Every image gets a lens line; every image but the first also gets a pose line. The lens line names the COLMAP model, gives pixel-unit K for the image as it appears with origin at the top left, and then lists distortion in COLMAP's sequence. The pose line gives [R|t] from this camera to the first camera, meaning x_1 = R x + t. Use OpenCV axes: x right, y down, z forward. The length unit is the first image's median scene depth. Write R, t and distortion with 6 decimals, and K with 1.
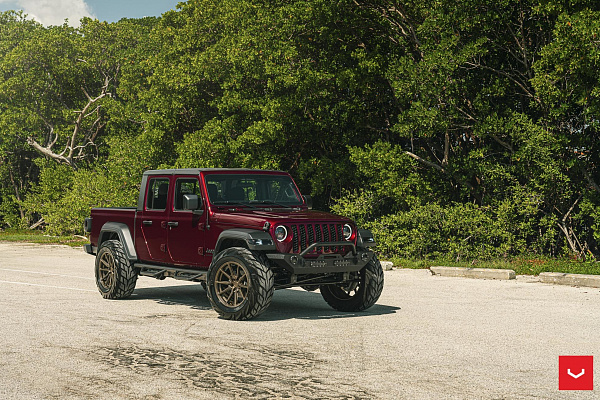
lens RADIAL K [[1431.6, 0, 300.0], [0, 1431.6, 201.1], [0, 0, 1]] dist [-0.100154, 0.000000]
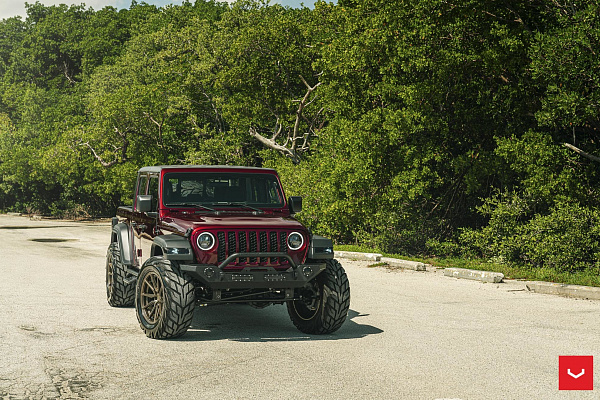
lens RADIAL K [[1431.6, 0, 300.0], [0, 1431.6, 198.5], [0, 0, 1]] dist [-0.100154, 0.000000]
pose [[0.916467, 0.011386, -0.399947, 0.274557], [-0.008021, 0.999917, 0.010088, -0.009063], [0.400029, -0.006037, 0.916483, 0.159509]]
